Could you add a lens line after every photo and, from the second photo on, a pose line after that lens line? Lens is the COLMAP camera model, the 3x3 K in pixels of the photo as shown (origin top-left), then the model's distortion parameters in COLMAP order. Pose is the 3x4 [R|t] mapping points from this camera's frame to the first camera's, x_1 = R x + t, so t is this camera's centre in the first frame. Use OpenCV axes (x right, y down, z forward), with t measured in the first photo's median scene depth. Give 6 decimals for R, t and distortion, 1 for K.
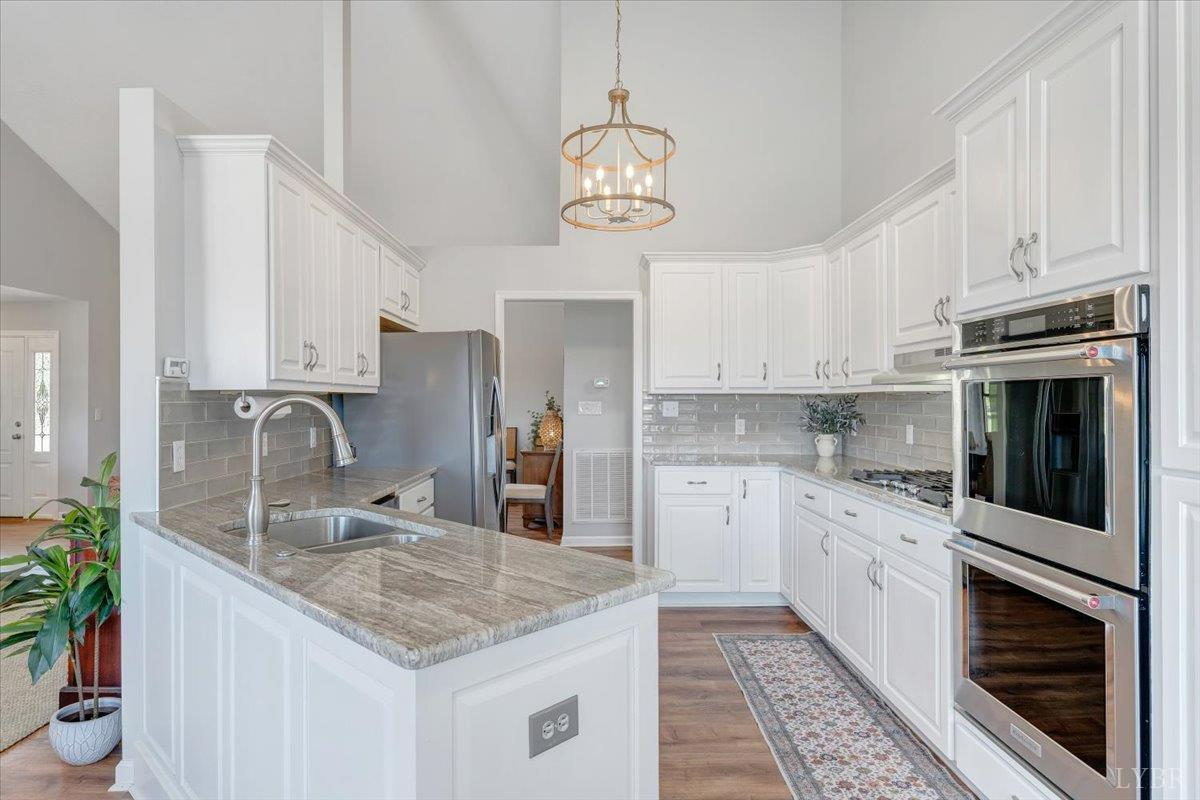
lens RADIAL K [[689.6, 0, 602.3], [0, 689.6, 402.7], [0, 0, 1]] dist [0.002436, -0.002111]
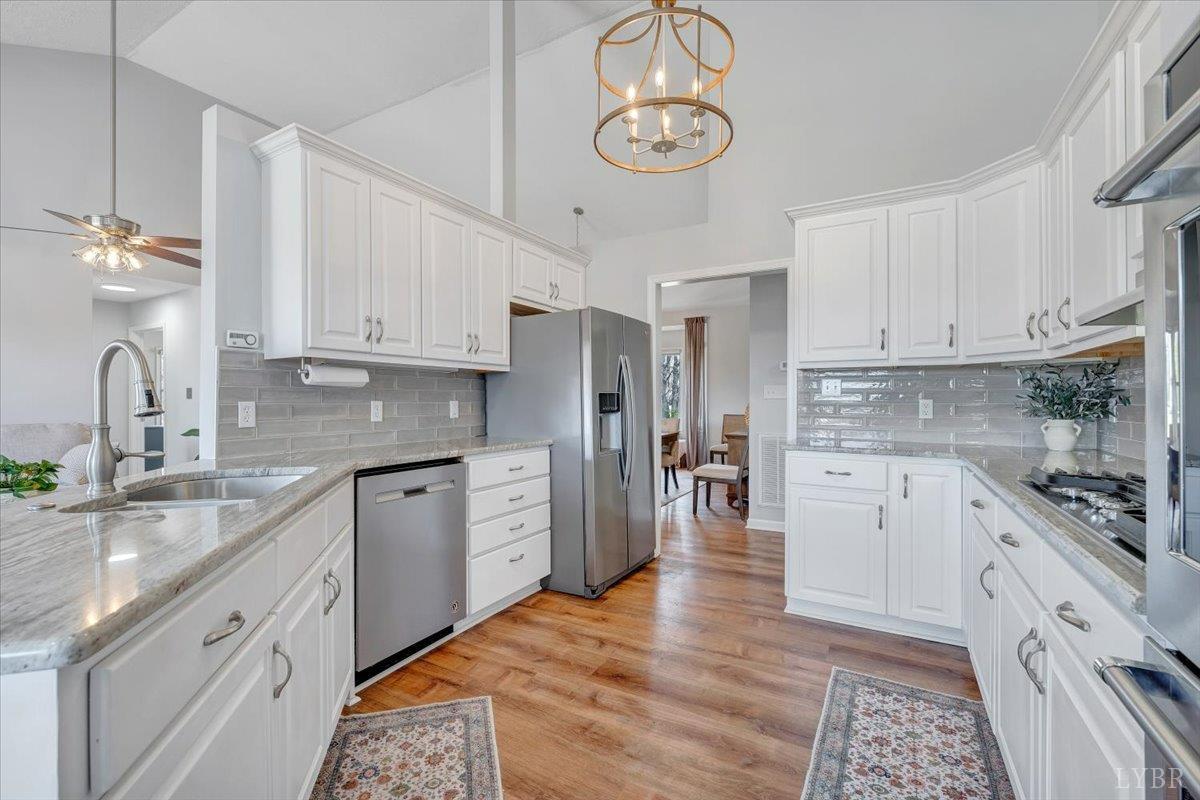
lens RADIAL K [[523.9, 0, 597.1], [0, 523.9, 400.6], [0, 0, 1]] dist [0.001878, -0.000748]
pose [[0.856515, 0.002528, -0.516117, 0.256516], [-0.002873, 0.999996, 0.000131, 0.036574], [0.516115, 0.001370, 0.856518, 0.381408]]
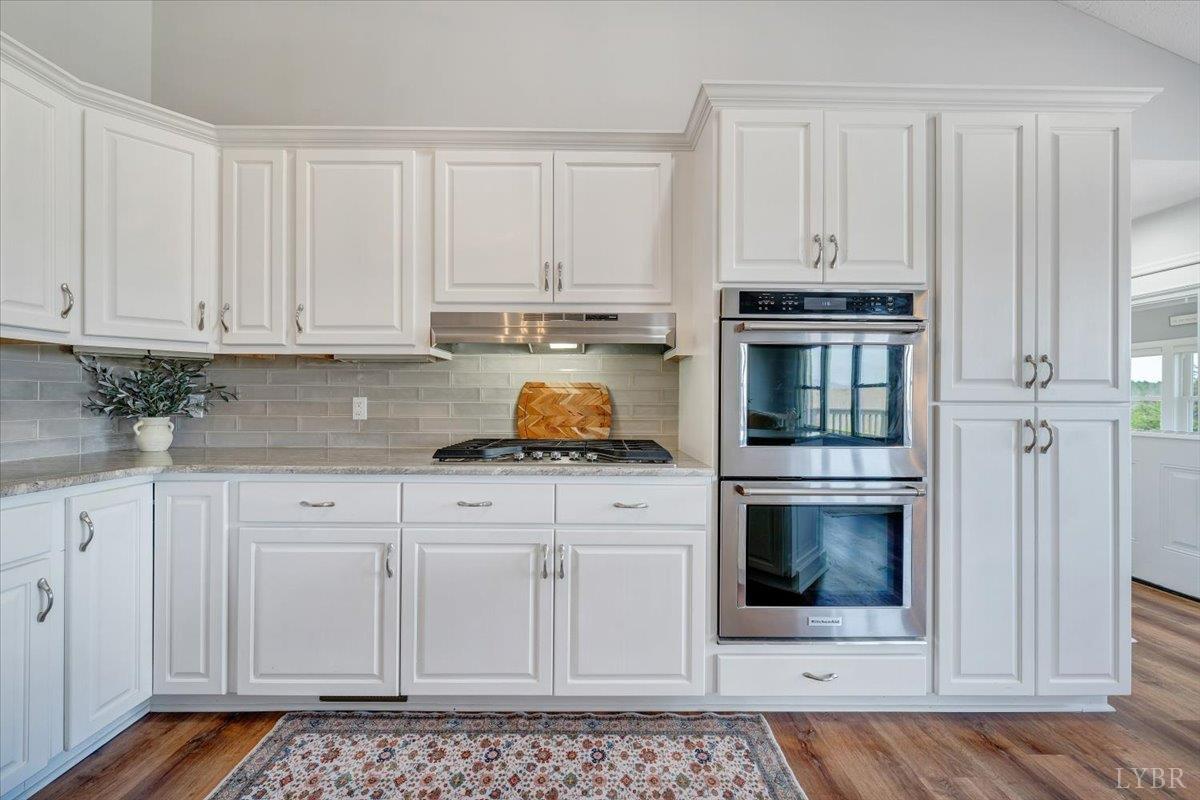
lens RADIAL K [[450.2, 0, 600.5], [0, 450.2, 393.0], [0, 0, 1]] dist [0.000495, 0.000099]
pose [[0.000942, 0.016593, 0.999862, -0.133003], [0.000239, 0.999862, -0.016593, 0.039888], [-1.000000, 0.000254, 0.000938, 0.764002]]
